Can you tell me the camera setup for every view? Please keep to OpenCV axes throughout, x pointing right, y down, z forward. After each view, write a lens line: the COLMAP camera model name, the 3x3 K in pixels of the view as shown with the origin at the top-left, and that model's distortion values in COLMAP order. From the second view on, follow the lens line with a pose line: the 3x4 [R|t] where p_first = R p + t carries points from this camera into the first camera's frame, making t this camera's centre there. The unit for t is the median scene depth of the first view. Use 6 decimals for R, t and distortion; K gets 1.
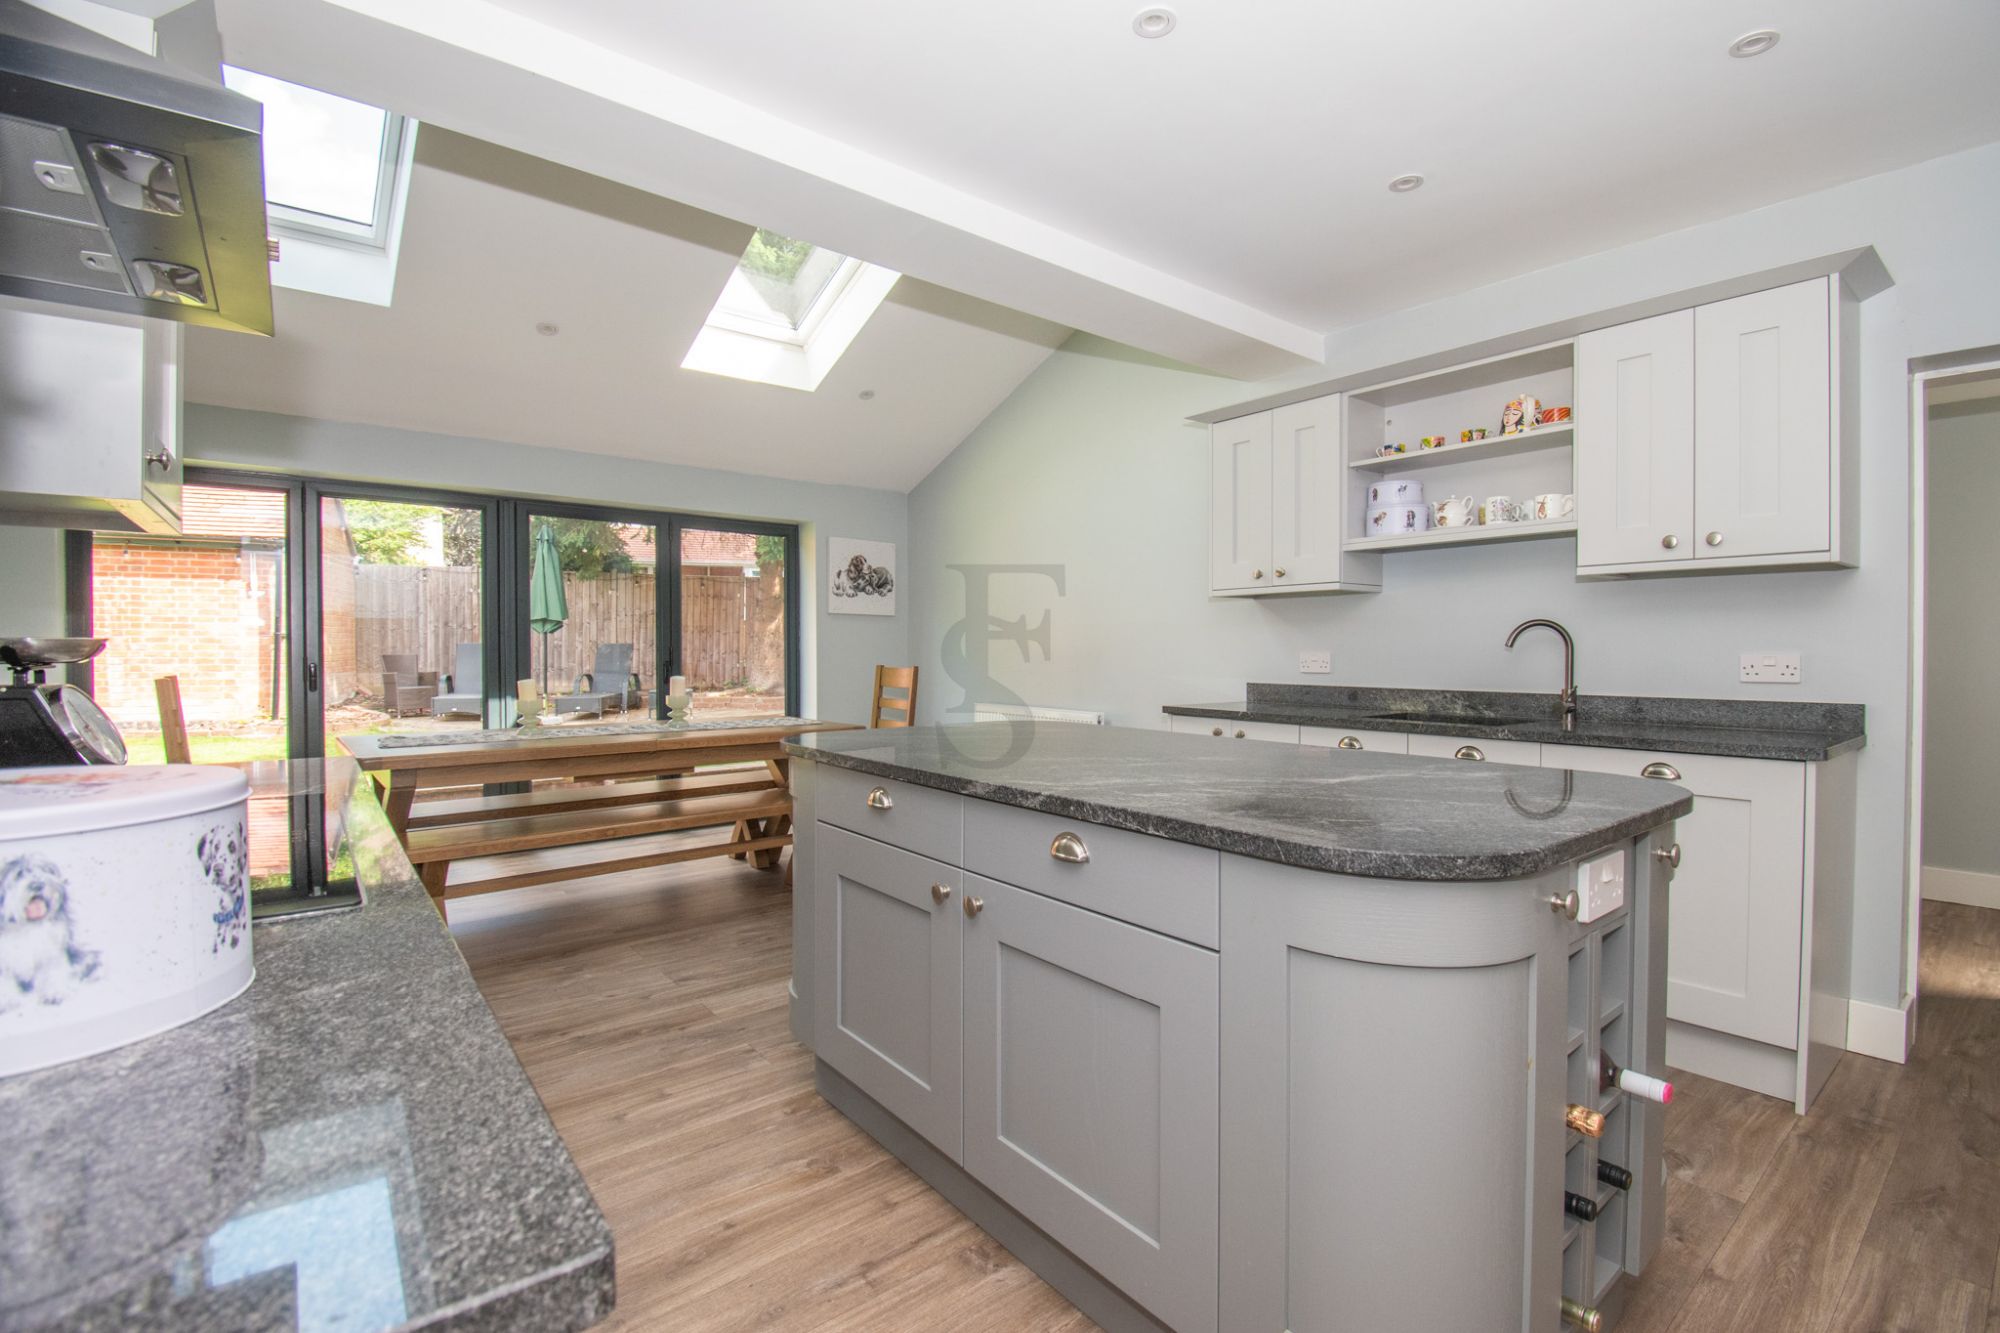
lens RADIAL K [[886.7, 0, 1022.0], [0, 886.7, 667.5], [0, 0, 1]] dist [-0.009744, -0.008427]
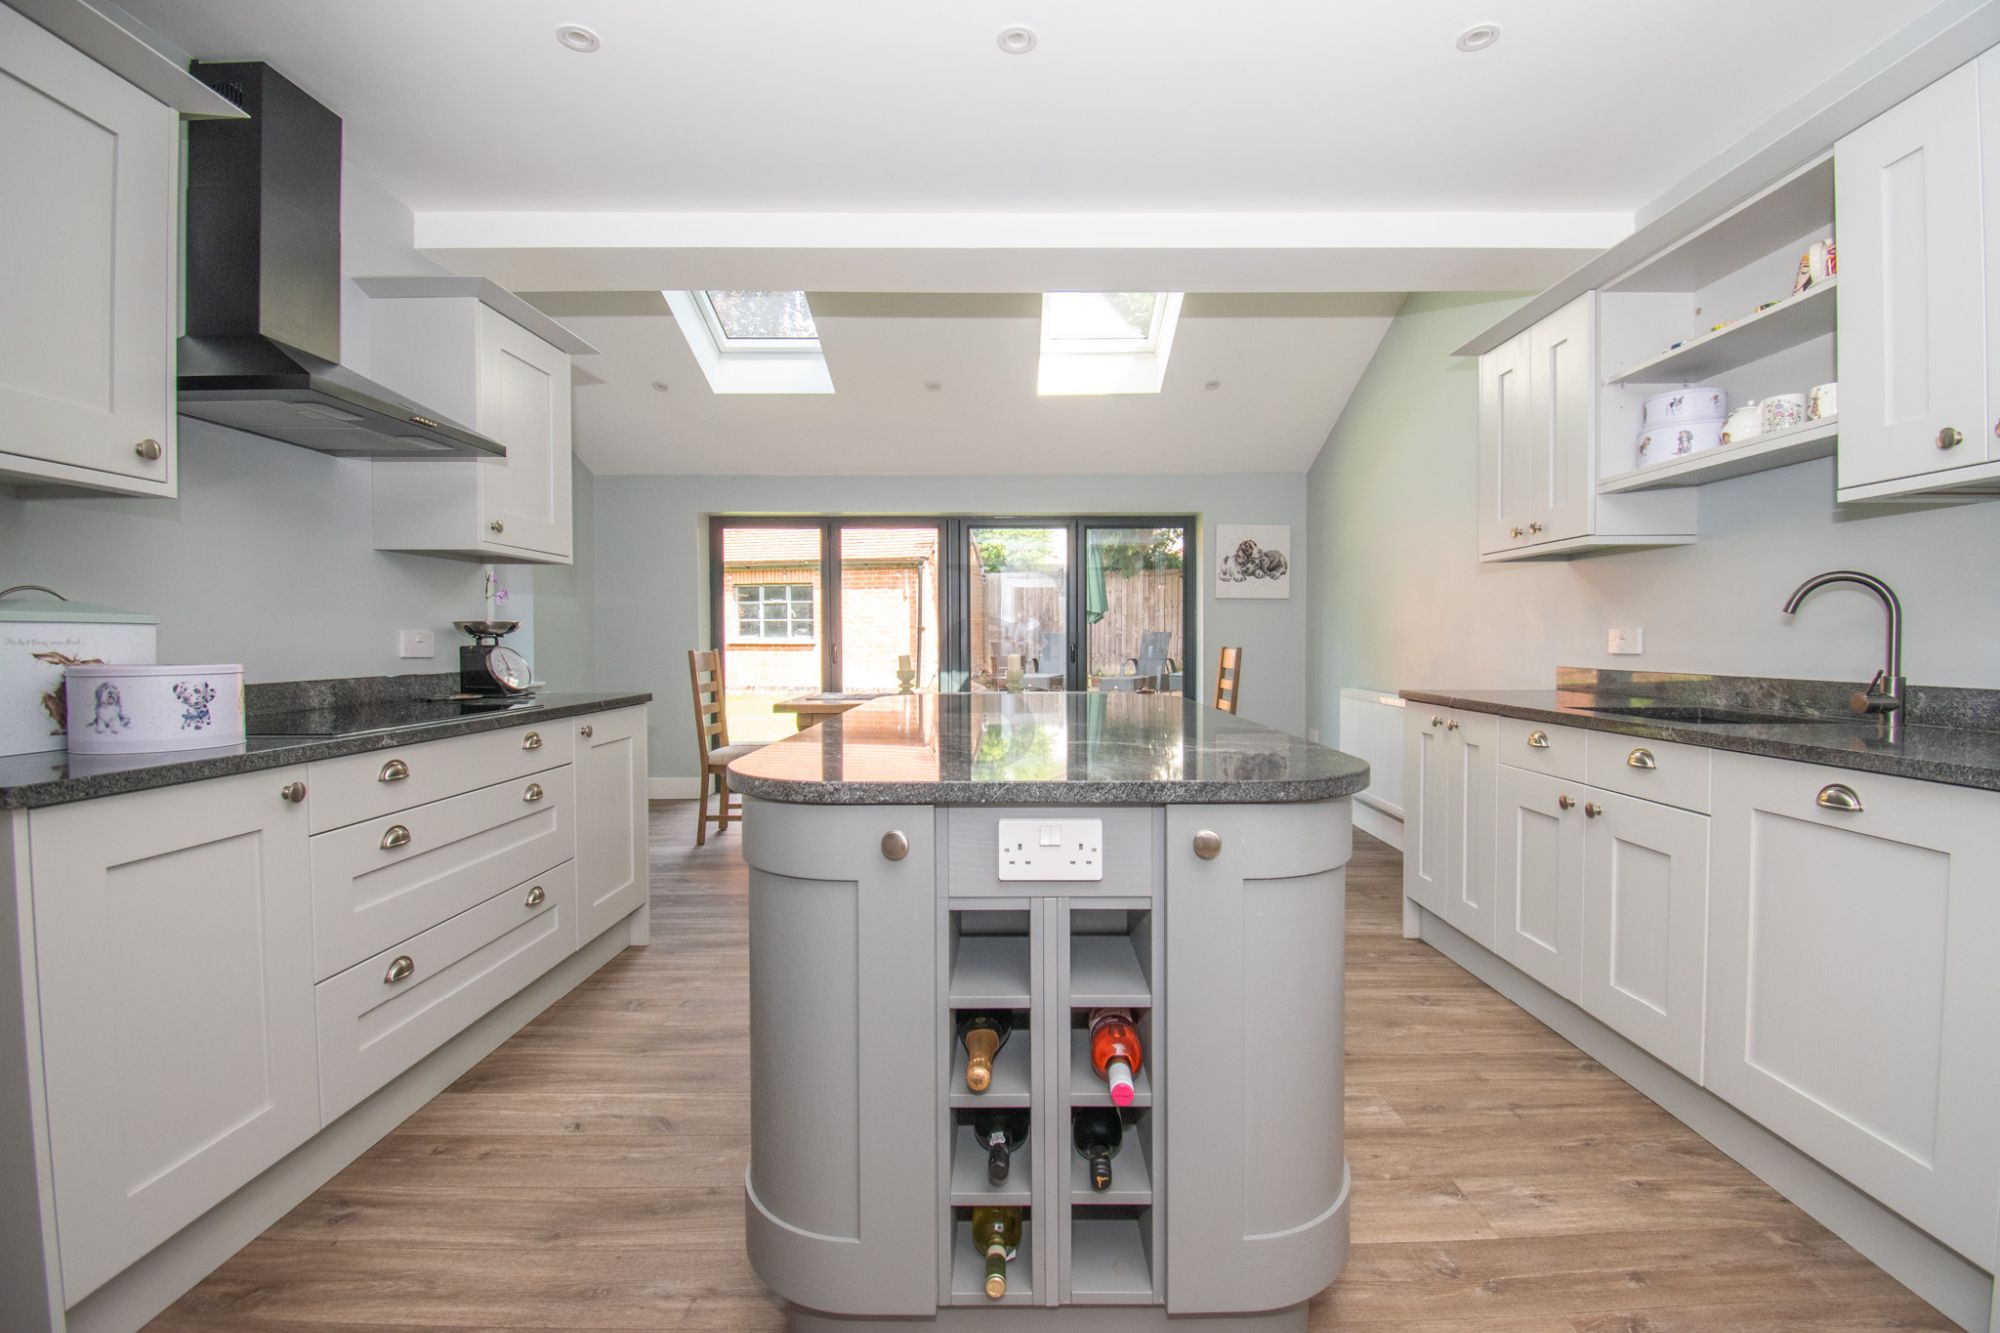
lens RADIAL K [[886.7, 0, 1017.0], [0, 886.7, 653.9], [0, 0, 1]] dist [-0.009744, -0.008427]
pose [[0.774862, 0.005926, -0.632103, 0.253968], [-0.007764, 0.999970, -0.000142, 0.006016], [0.632083, 0.005017, 0.774885, 0.046466]]
